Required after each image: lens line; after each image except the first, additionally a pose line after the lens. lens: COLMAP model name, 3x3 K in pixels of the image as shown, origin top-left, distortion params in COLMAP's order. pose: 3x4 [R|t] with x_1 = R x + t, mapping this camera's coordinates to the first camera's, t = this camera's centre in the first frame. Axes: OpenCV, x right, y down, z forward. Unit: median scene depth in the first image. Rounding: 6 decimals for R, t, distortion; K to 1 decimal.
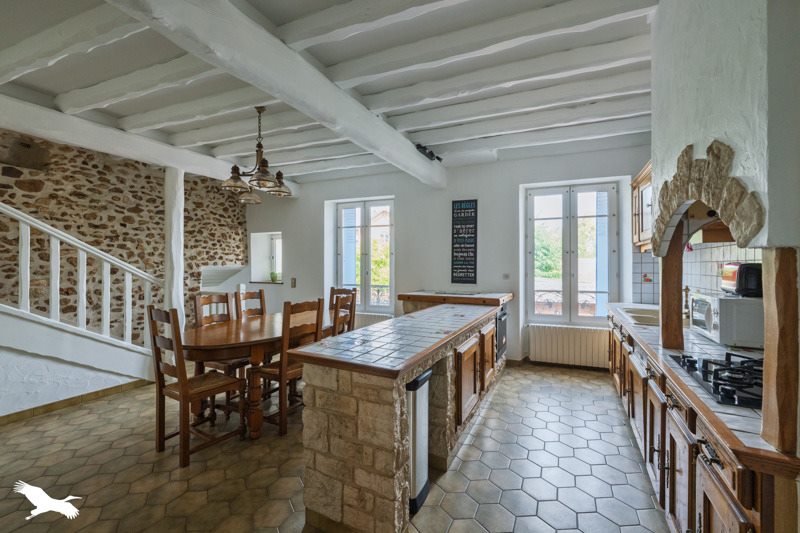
lens RADIAL K [[307.2, 0, 400.0], [0, 307.2, 266.5], [0, 0, 1]] dist [-0.000353, -0.000092]
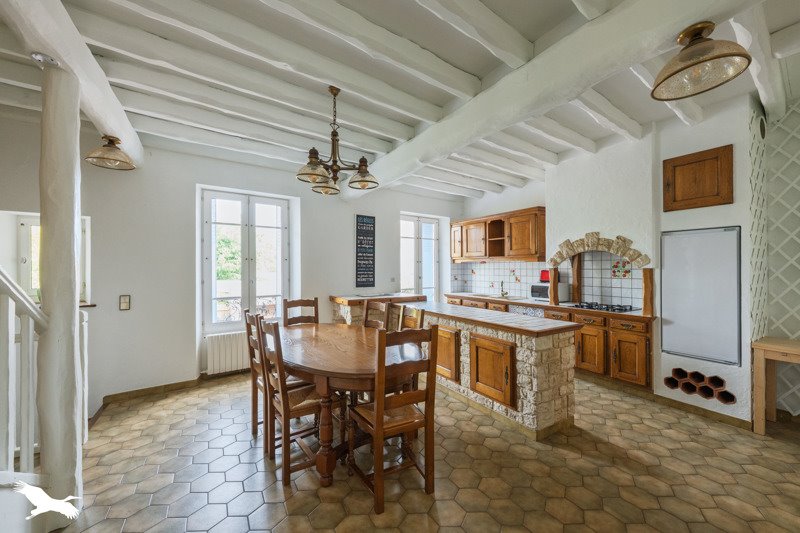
lens RADIAL K [[302.8, 0, 400.0], [0, 302.8, 266.5], [0, 0, 1]] dist [0.001664, 0.000097]
pose [[0.570999, 0.006785, 0.820923, -0.666997], [0.010259, 0.999829, -0.015399, -0.003775], [-0.820887, 0.017215, 0.570831, 0.240338]]
